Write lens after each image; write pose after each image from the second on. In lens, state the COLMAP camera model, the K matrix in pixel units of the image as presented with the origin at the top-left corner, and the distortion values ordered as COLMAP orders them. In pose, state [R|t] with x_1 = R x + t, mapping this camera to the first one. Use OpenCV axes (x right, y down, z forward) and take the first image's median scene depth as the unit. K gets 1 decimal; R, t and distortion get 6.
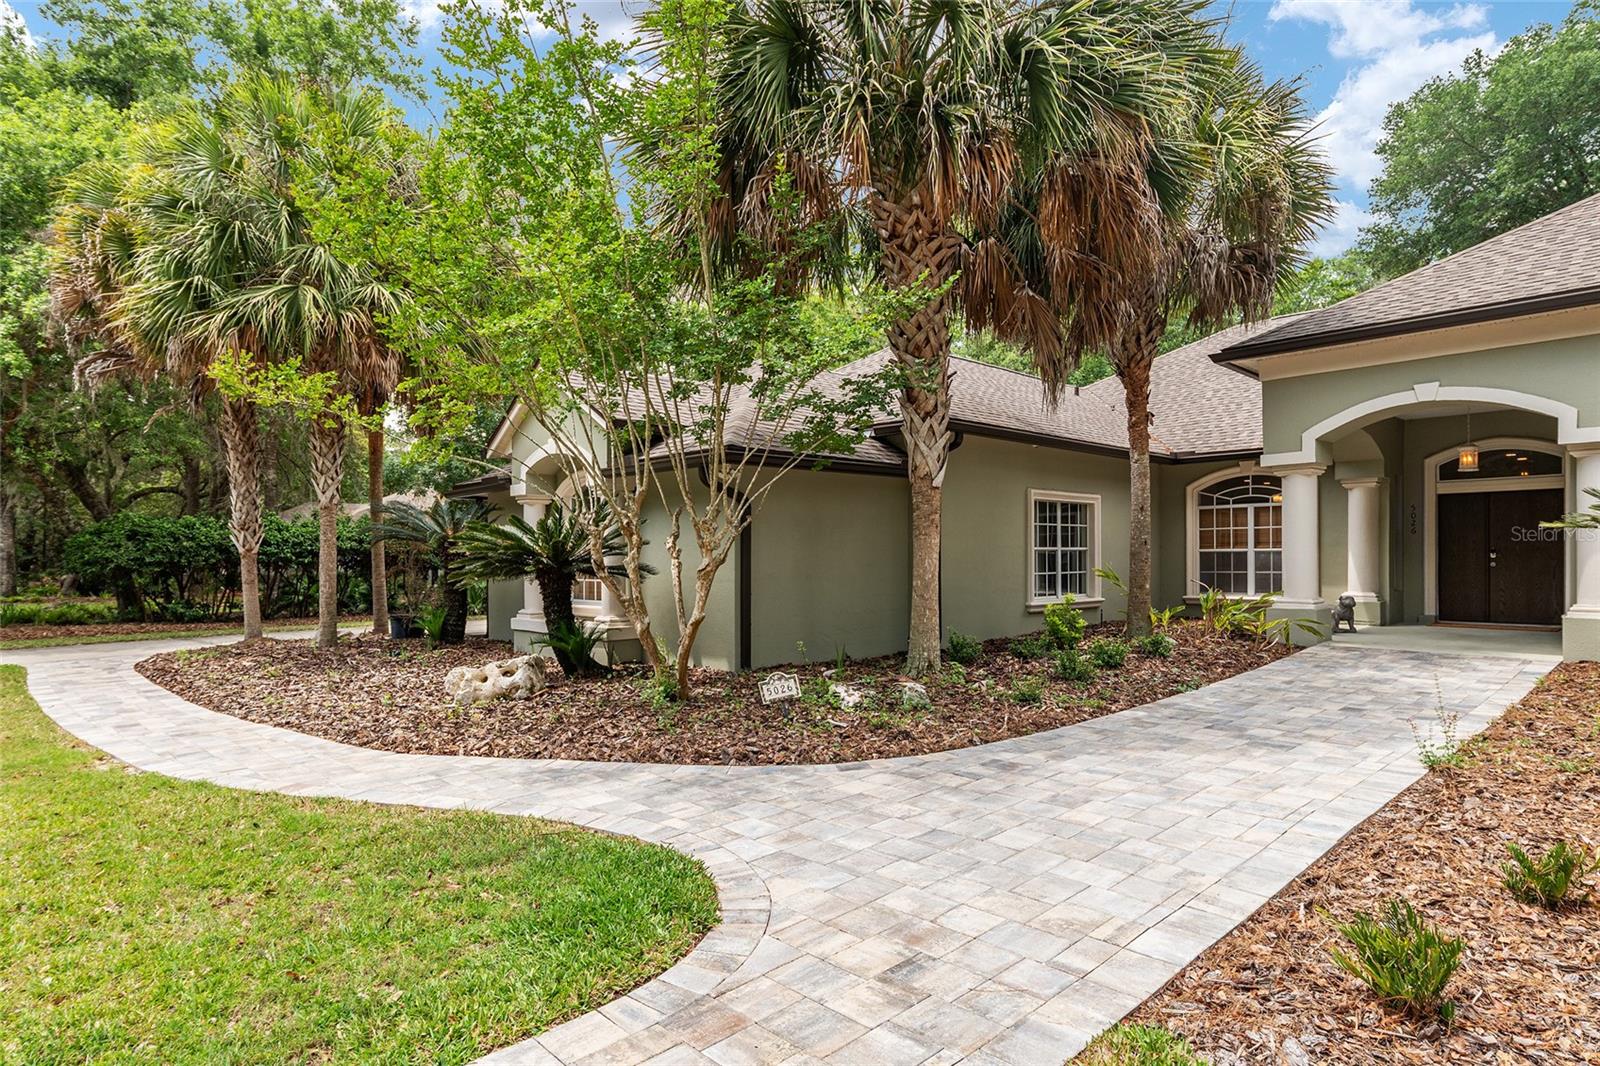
lens RADIAL K [[877.3, 0, 805.3], [0, 877.3, 560.1], [0, 0, 1]] dist [0.001607, 0.000198]
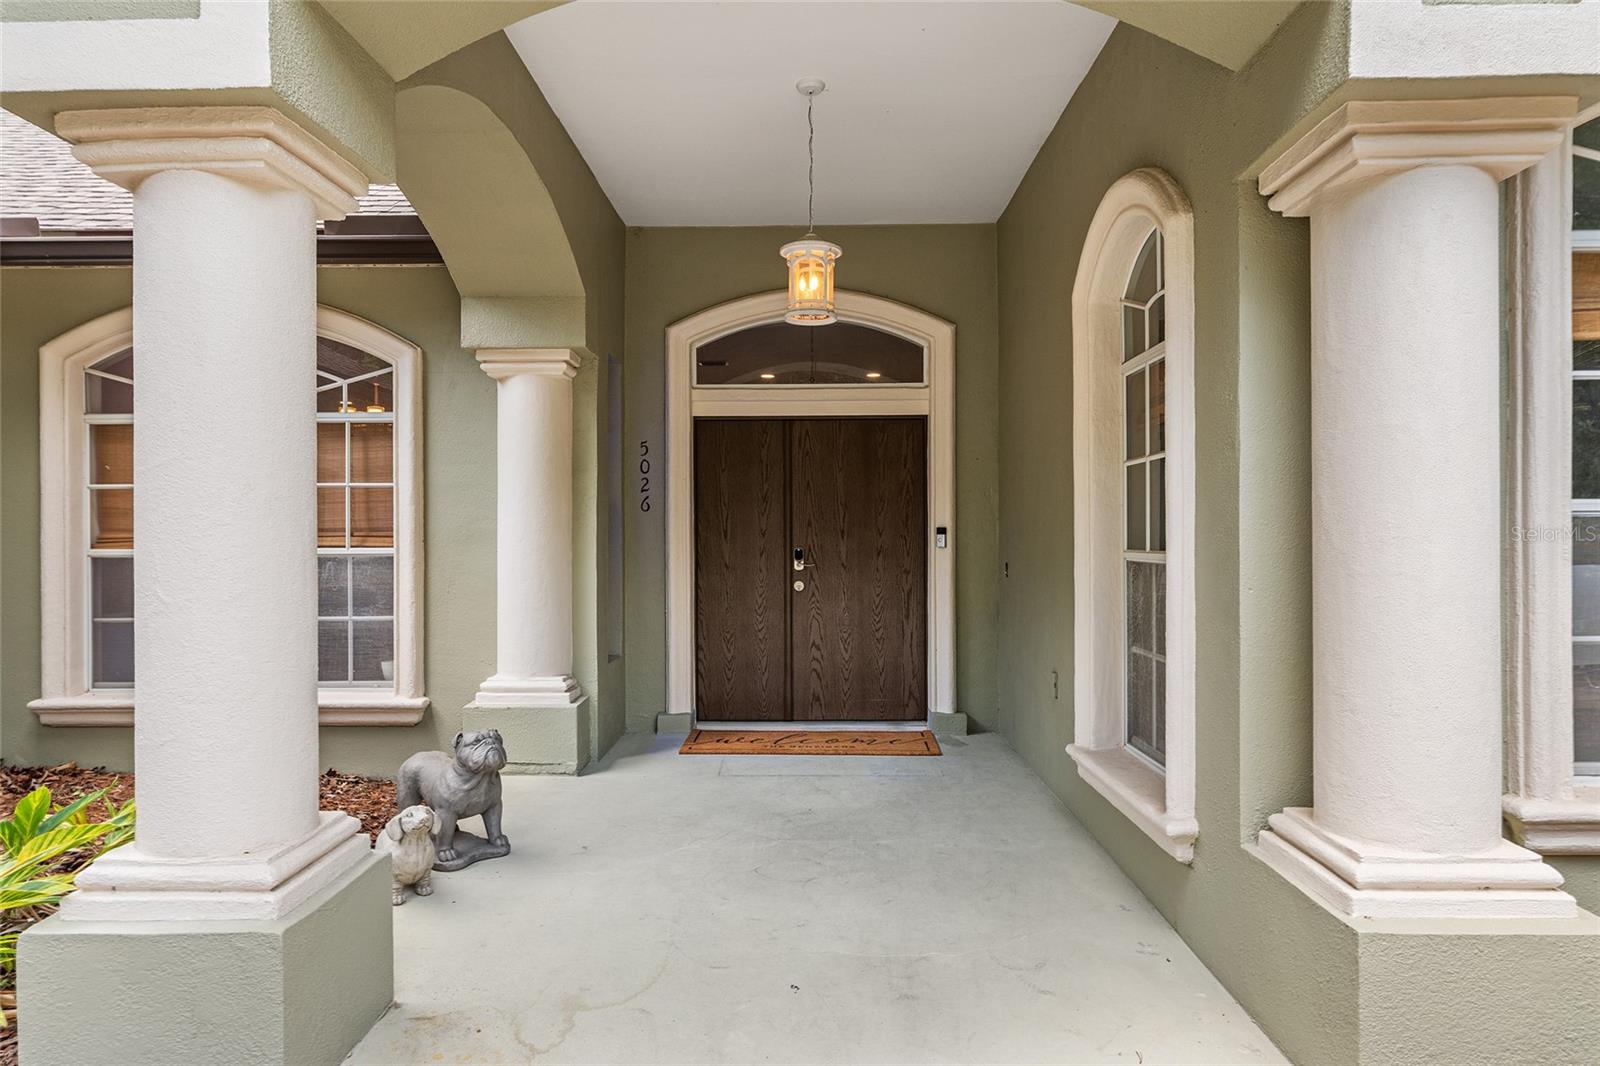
lens RADIAL K [[1077.7, 0, 798.4], [0, 1077.7, 532.3], [0, 0, 1]] dist [-0.000880, 0.000083]
pose [[0.702751, 0.001850, 0.711434, 0.404121], [0.000721, 0.999994, -0.003312, -0.019647], [-0.711436, 0.002840, 0.702745, 0.624236]]
